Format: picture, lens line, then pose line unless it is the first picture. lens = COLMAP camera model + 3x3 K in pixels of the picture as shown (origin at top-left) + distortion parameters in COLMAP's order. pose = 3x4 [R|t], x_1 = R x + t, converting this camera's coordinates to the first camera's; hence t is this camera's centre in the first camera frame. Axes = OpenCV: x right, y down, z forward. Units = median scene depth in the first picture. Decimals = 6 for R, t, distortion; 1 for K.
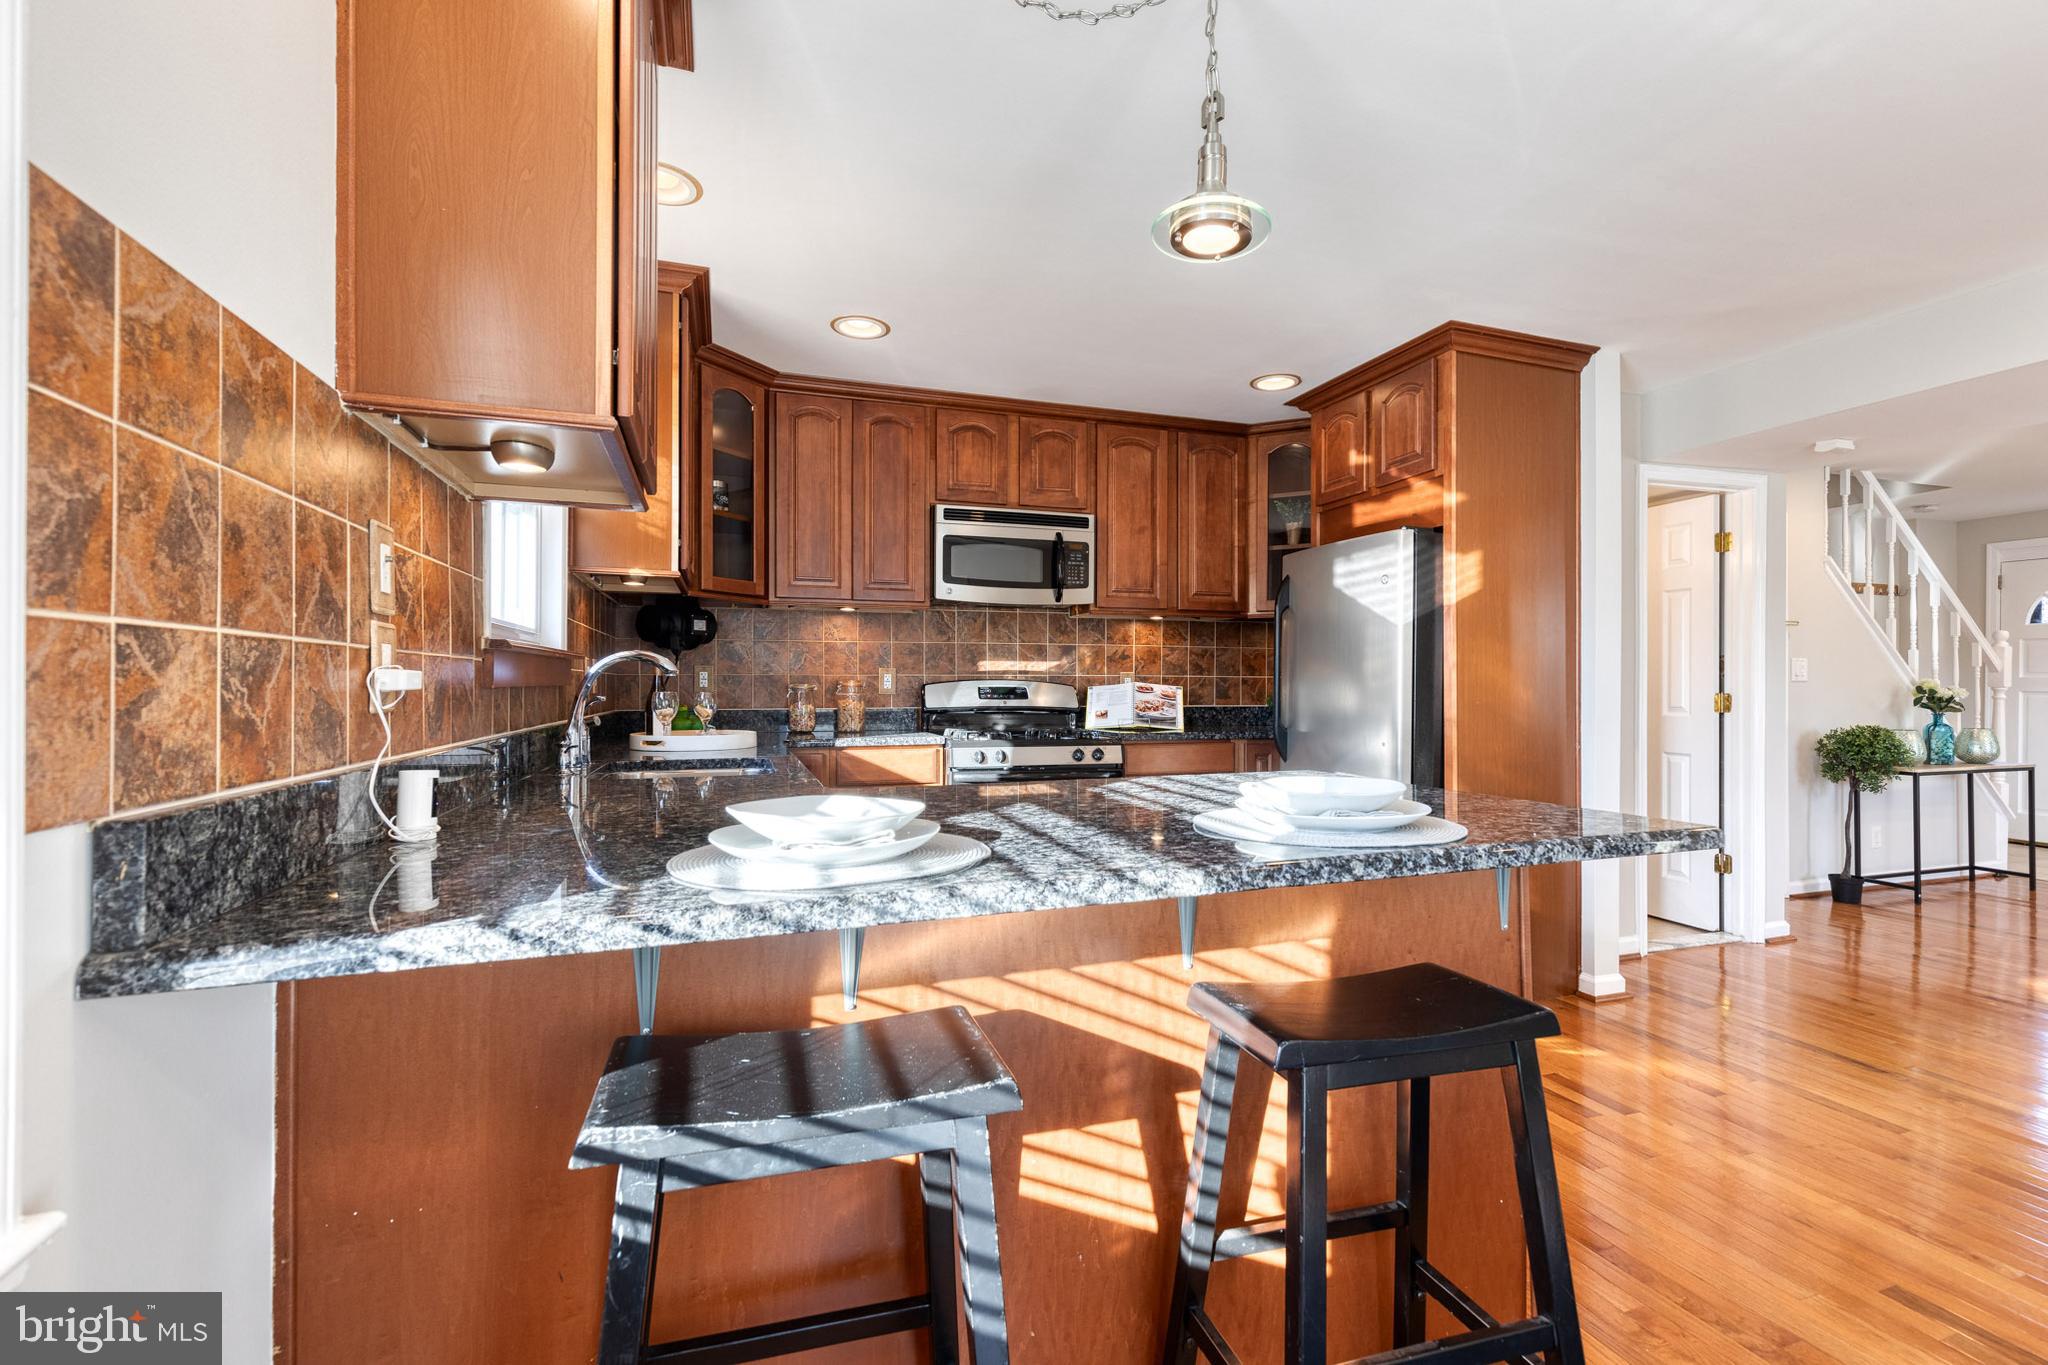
lens RADIAL K [[921.2, 0, 1034.2], [0, 921.2, 686.1], [0, 0, 1]] dist [0.009735, -0.002660]
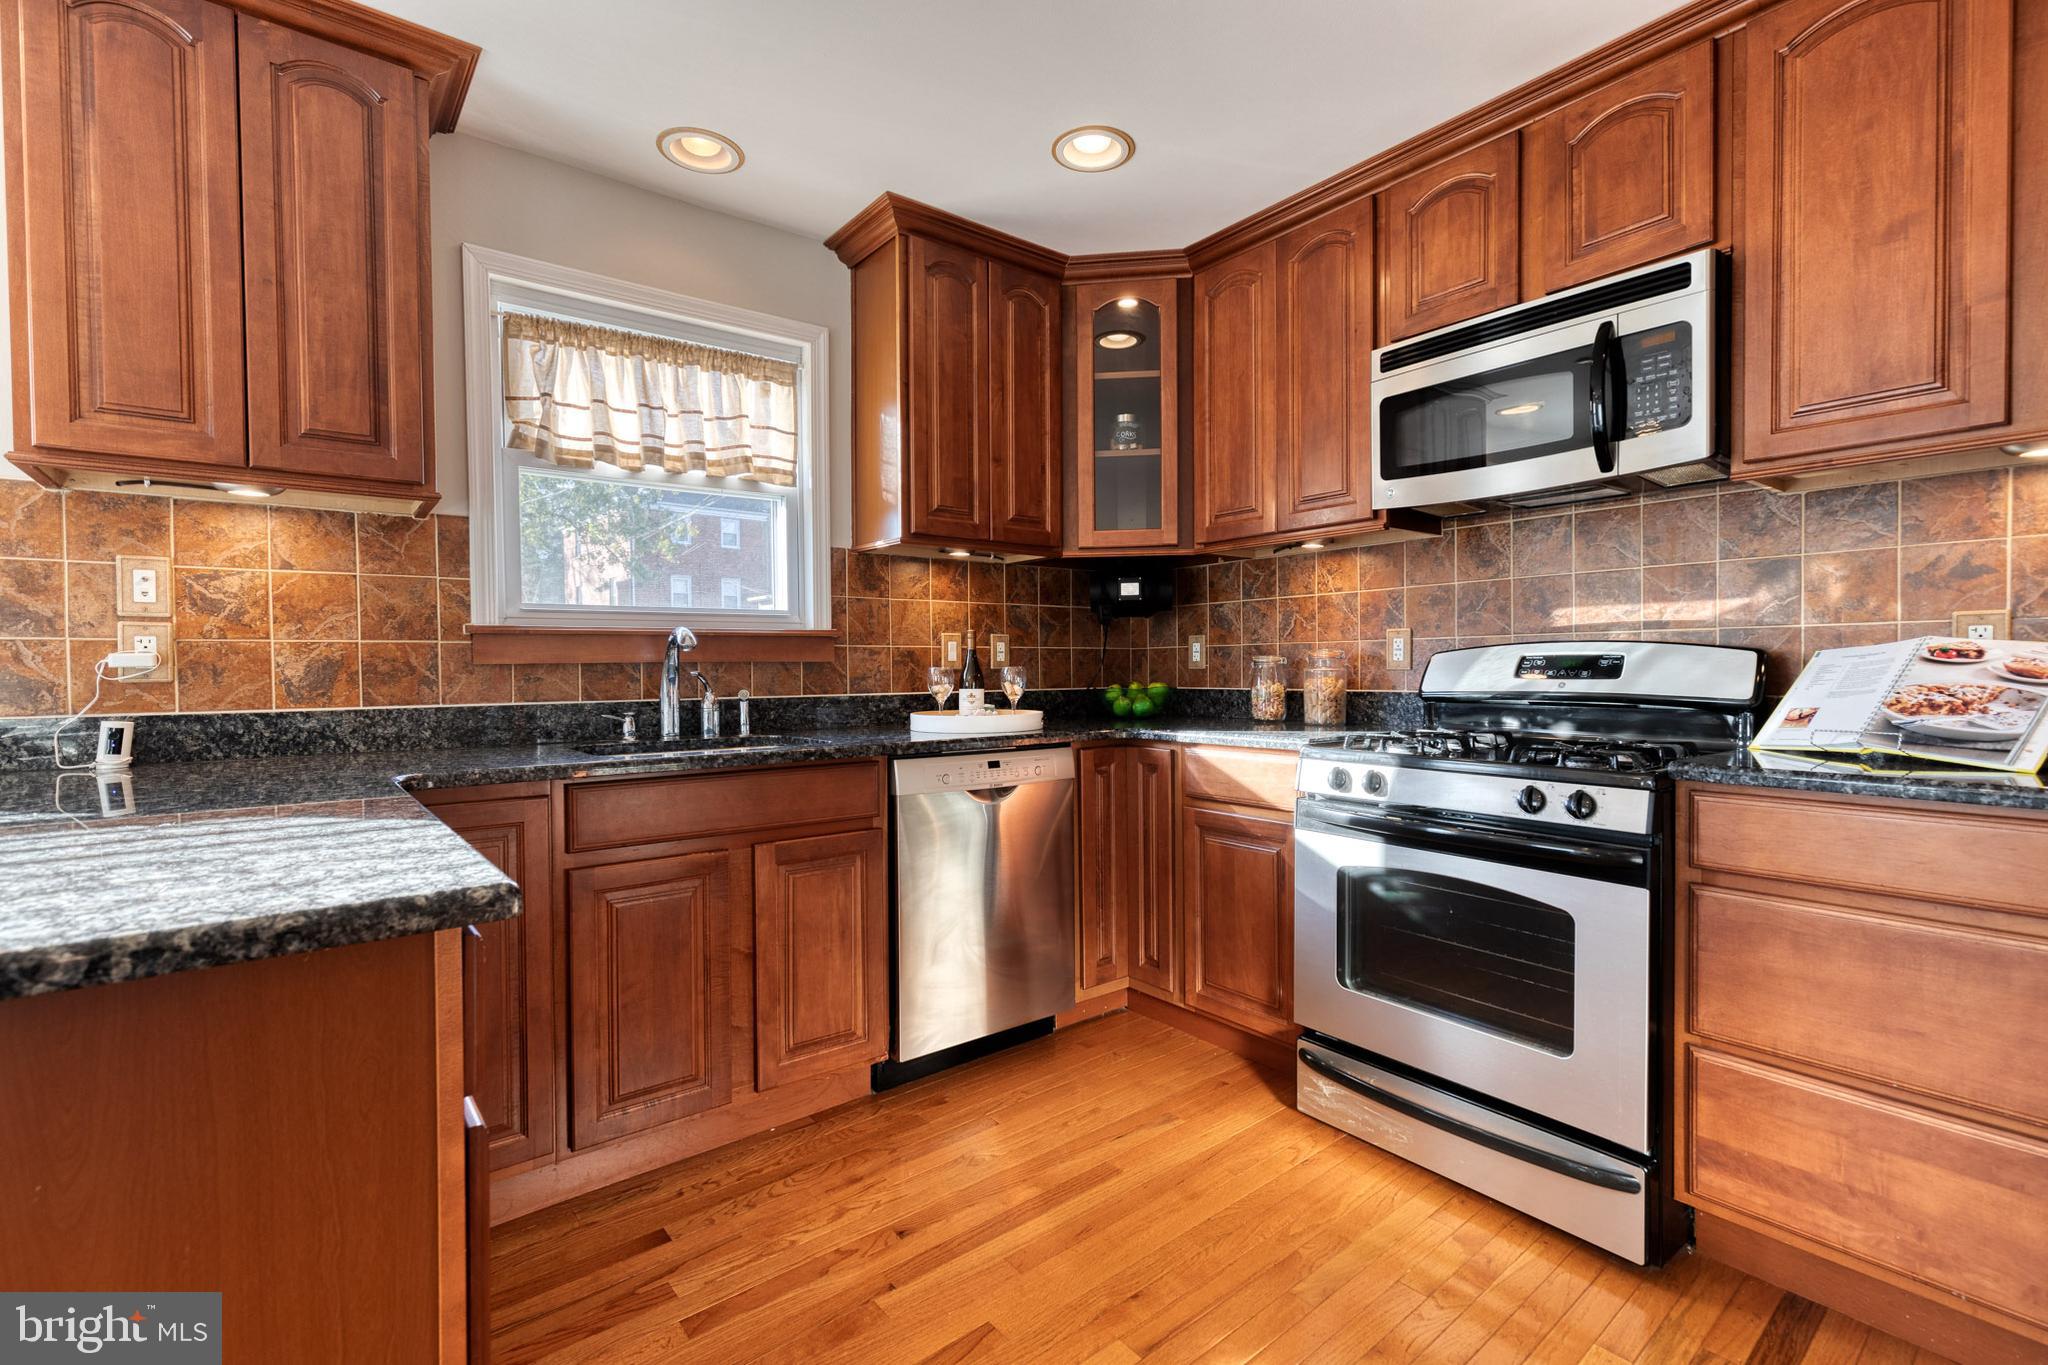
lens RADIAL K [[921.2, 0, 1038.3], [0, 921.2, 681.9], [0, 0, 1]] dist [0.009735, -0.002660]
pose [[0.342657, 0.011647, -0.939388, 0.367315], [0.008829, 0.999839, 0.015617, 0.005538], [0.939419, -0.013645, 0.342499, 0.561401]]
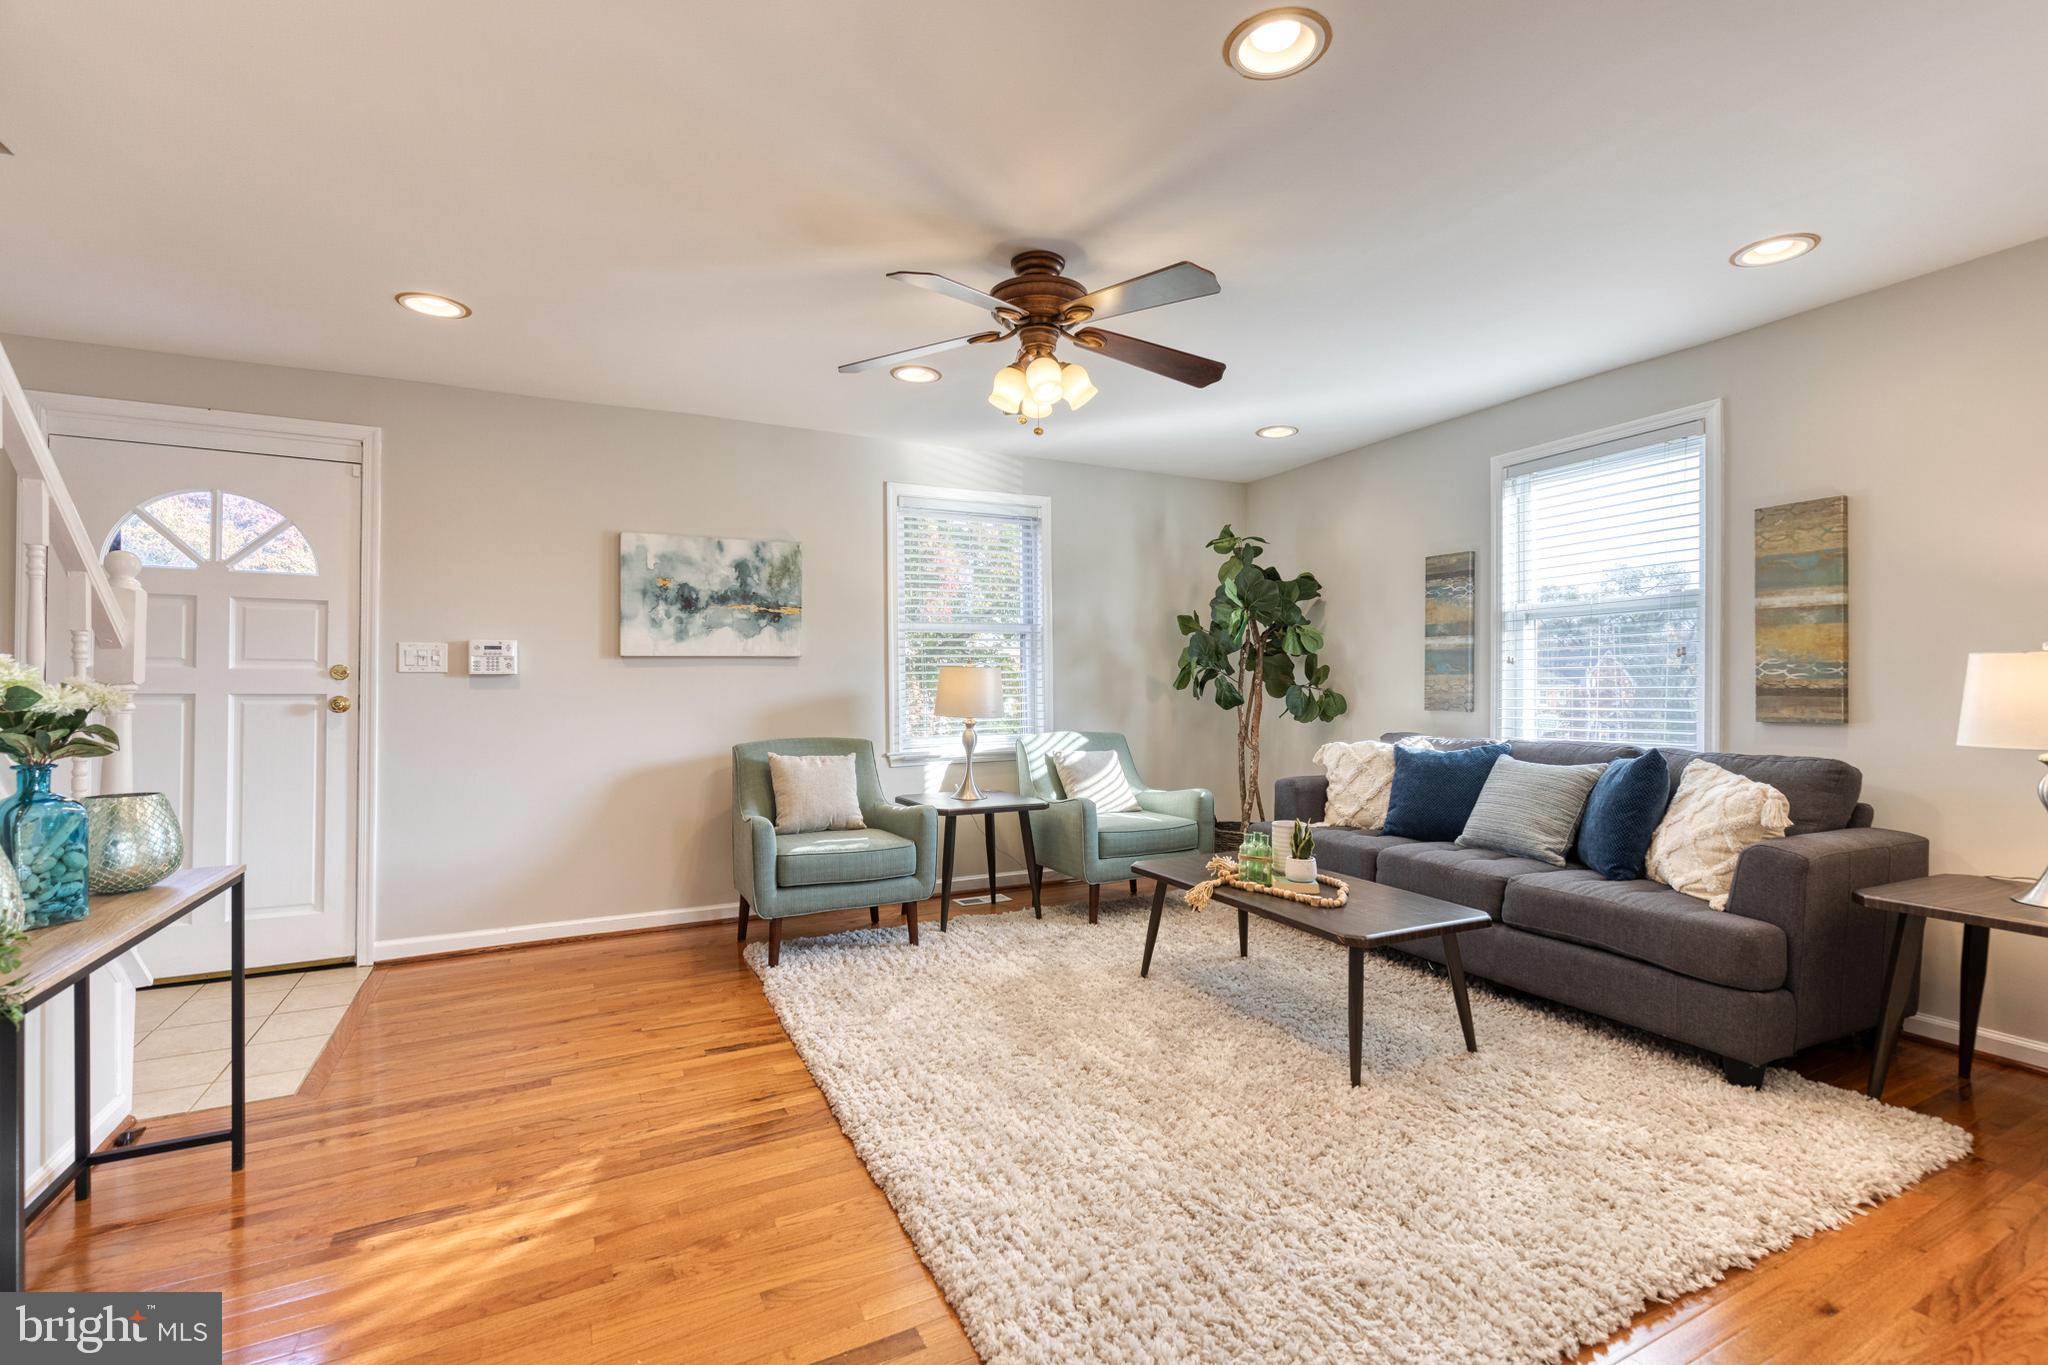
lens RADIAL K [[921.2, 0, 1058.9], [0, 921.2, 682.1], [0, 0, 1]] dist [0.009735, -0.002660]
pose [[-0.161963, -0.000147, 0.986797, 0.726925], [0.004431, 0.999990, 0.000876, 0.002637], [-0.986787, 0.004514, -0.161961, 0.850197]]
